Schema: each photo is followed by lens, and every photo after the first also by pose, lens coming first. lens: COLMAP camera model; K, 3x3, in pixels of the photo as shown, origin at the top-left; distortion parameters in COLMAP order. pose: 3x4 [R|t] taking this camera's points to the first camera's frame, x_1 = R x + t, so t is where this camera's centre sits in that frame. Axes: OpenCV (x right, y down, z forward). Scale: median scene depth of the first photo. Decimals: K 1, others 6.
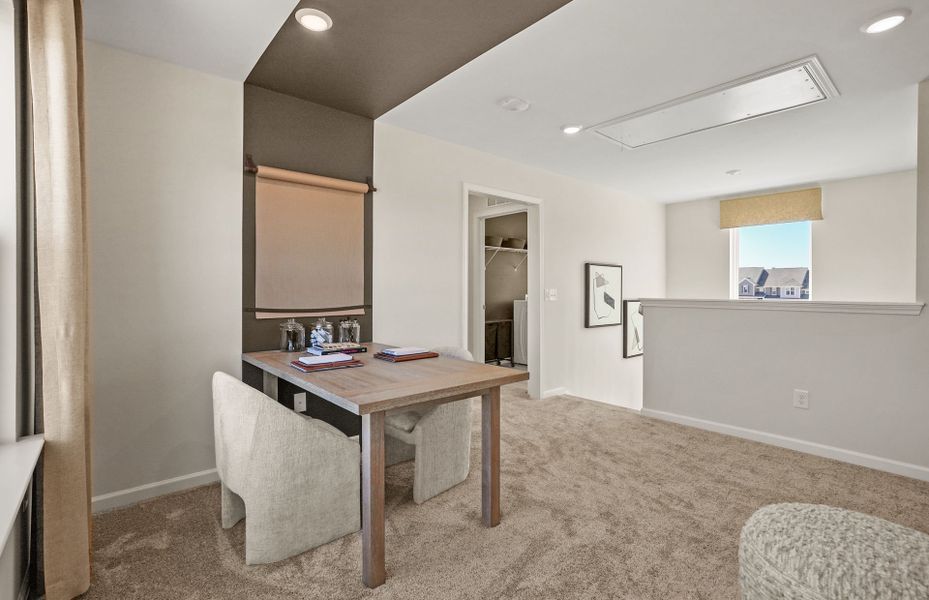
lens RADIAL K [[429.8, 0, 463.0], [0, 429.8, 290.5], [0, 0, 1]] dist [-0.039609, 0.023247]
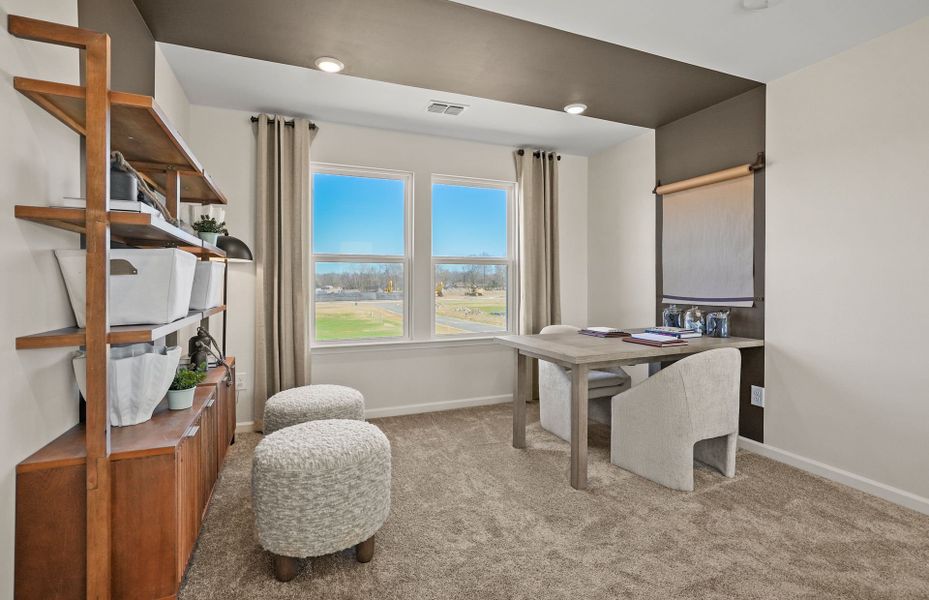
lens RADIAL K [[429.8, 0, 463.0], [0, 429.8, 290.5], [0, 0, 1]] dist [-0.039609, 0.023247]
pose [[-0.318409, 0.010532, -0.947895, 0.889573], [-0.005255, 0.999903, 0.012875, 0.012821], [0.947939, 0.009080, -0.318322, 0.774522]]
